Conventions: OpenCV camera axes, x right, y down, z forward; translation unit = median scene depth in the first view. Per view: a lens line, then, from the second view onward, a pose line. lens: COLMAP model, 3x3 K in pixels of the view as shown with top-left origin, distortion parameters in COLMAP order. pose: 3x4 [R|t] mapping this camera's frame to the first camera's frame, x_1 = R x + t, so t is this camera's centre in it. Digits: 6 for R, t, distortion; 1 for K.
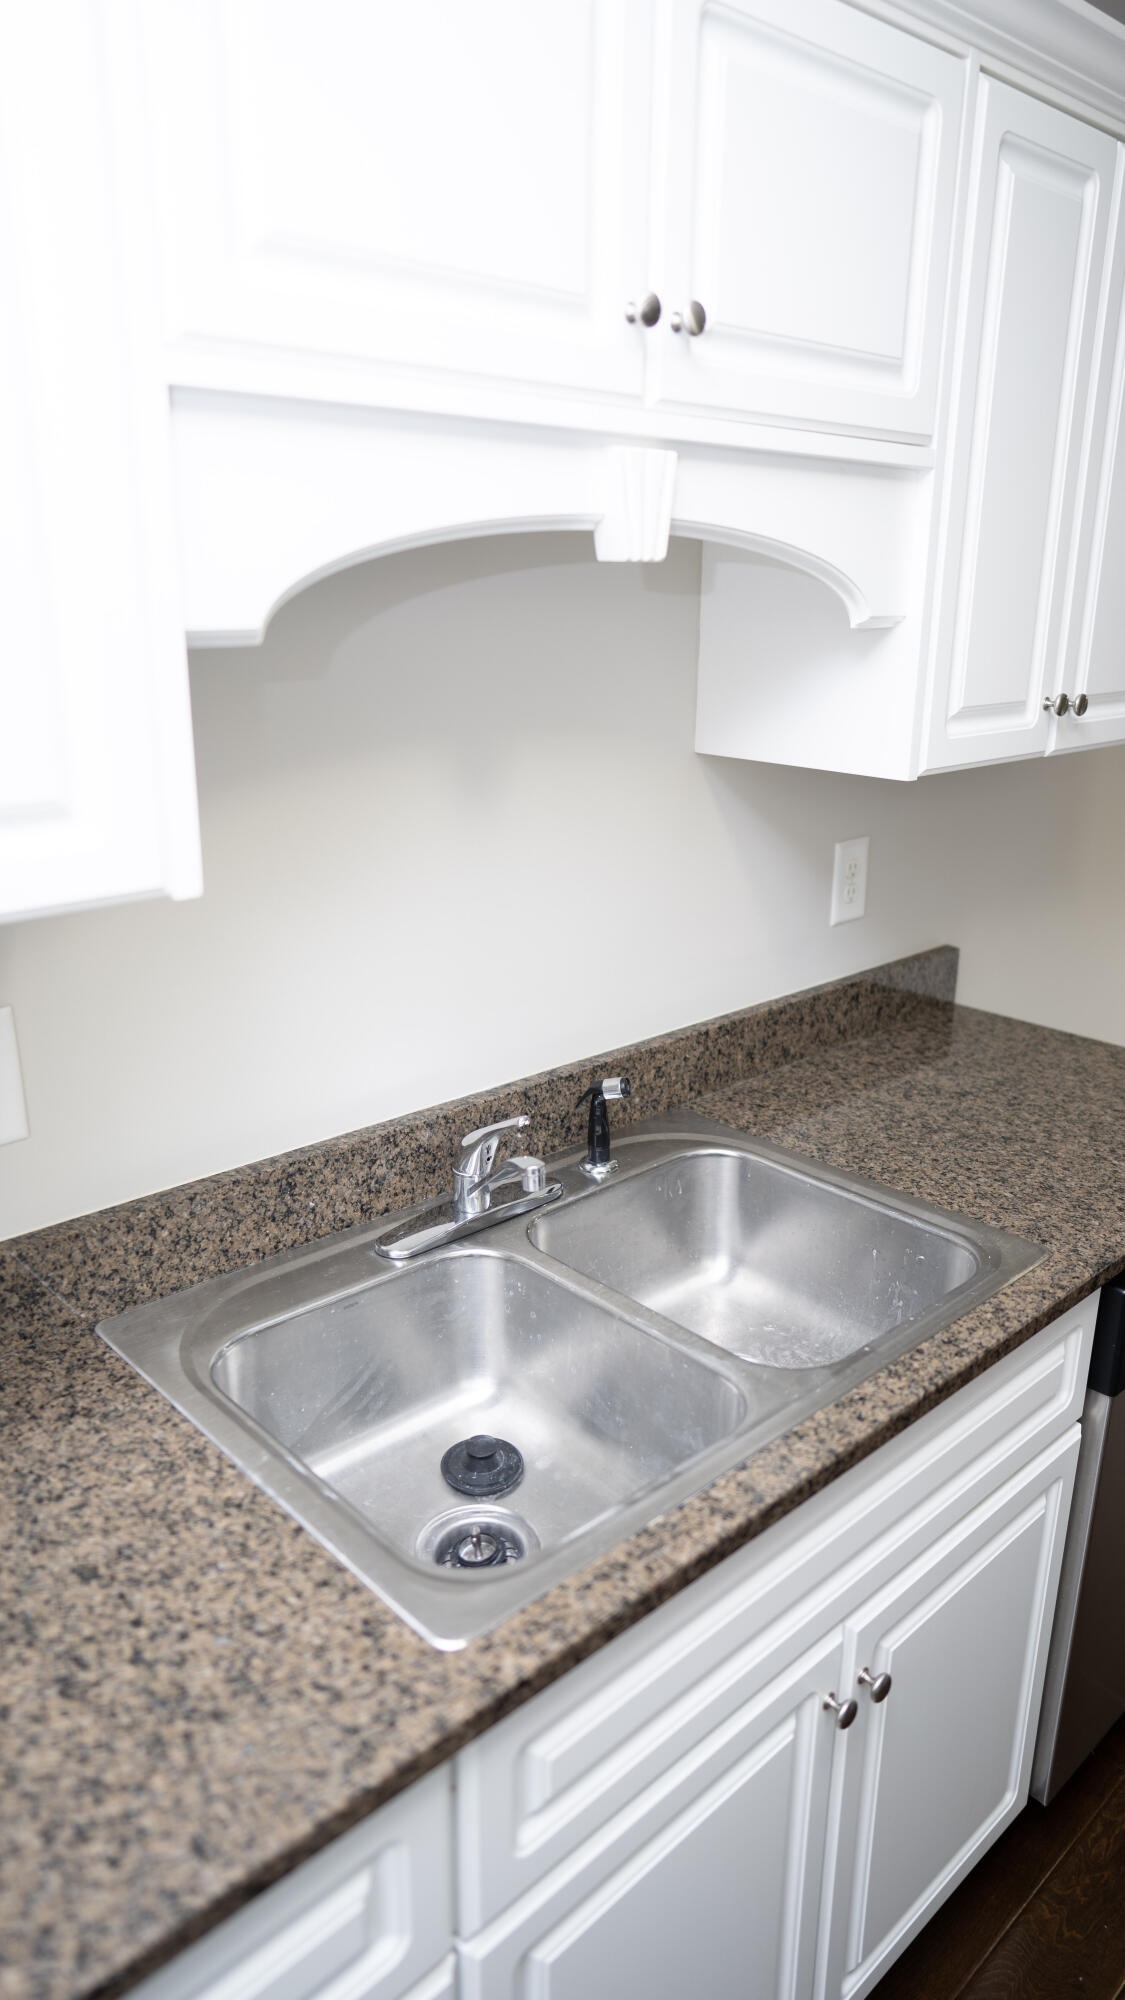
lens RADIAL K [[1328.0, 0, 559.6], [0, 1328.0, 989.4], [0, 0, 1]] dist [-0.003023, -0.000278]
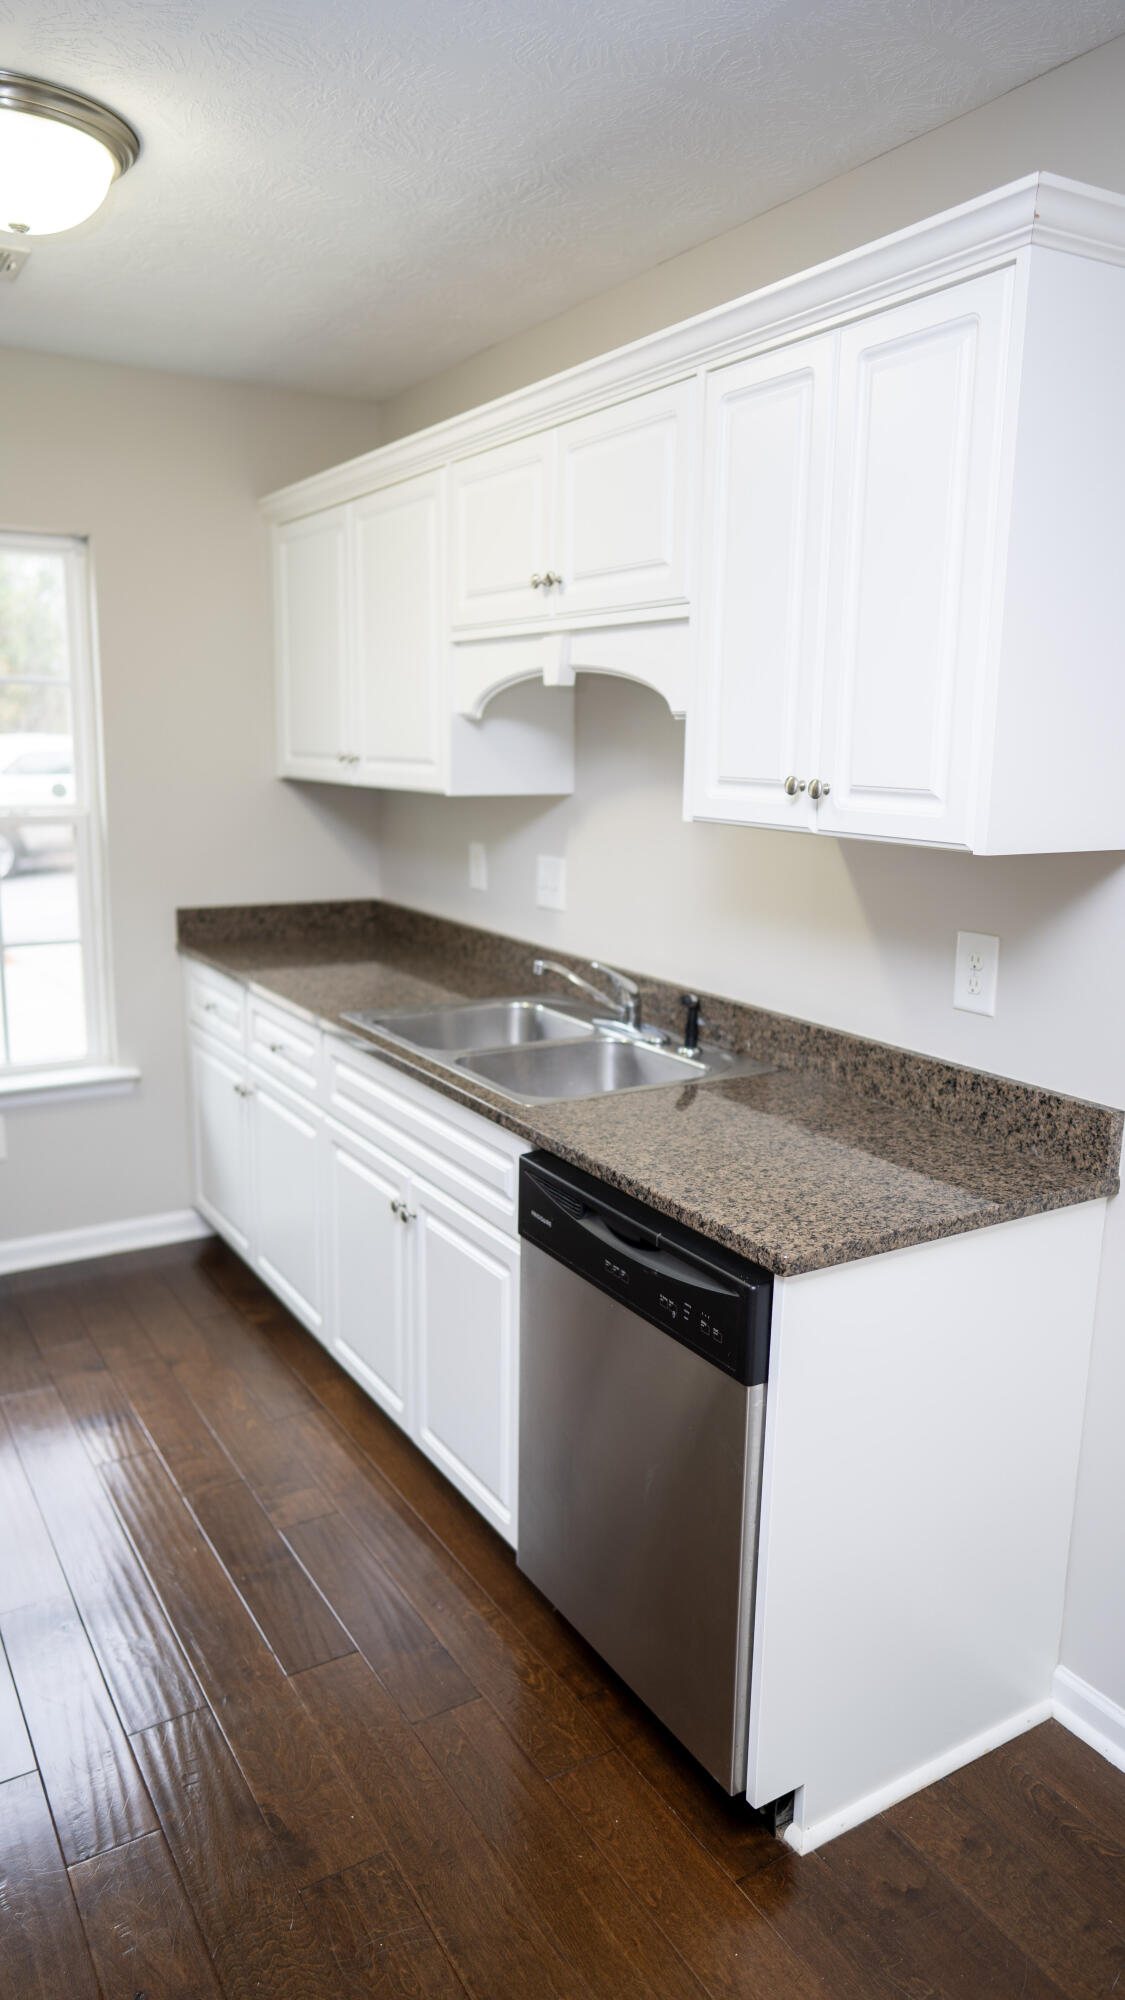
lens RADIAL K [[1328.0, 0, 560.5], [0, 1328.0, 1004.9], [0, 0, 1]] dist [-0.003023, -0.000278]
pose [[-0.185635, 0.197832, -0.962498, 1.380137], [-0.304312, 0.919791, 0.247747, -0.233750], [0.934309, 0.338890, -0.110543, 0.871082]]
